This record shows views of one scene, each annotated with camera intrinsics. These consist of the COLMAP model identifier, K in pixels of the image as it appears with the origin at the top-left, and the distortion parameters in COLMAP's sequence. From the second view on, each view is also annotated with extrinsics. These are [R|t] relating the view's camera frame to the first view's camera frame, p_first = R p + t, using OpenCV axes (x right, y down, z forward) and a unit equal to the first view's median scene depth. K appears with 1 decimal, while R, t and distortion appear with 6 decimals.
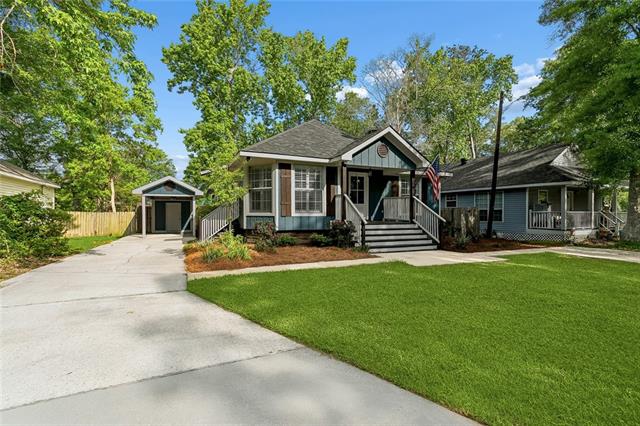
lens RADIAL K [[309.0, 0, 320.0], [0, 309.0, 213.0], [0, 0, 1]] dist [-0.002459, -0.000075]
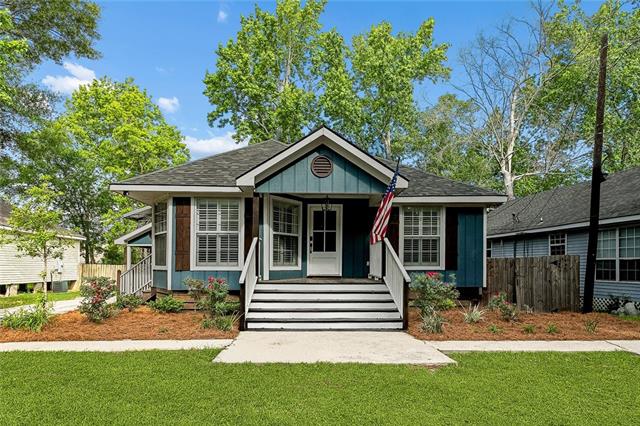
lens RADIAL K [[384.1, 0, 319.9], [0, 384.1, 258.6], [0, 0, 1]] dist [-0.003508, -0.000532]
pose [[0.928880, -0.006596, -0.370323, 0.415043], [-0.000959, 0.999795, -0.020213, 0.000771], [0.370380, 0.019131, 0.928683, 0.234961]]
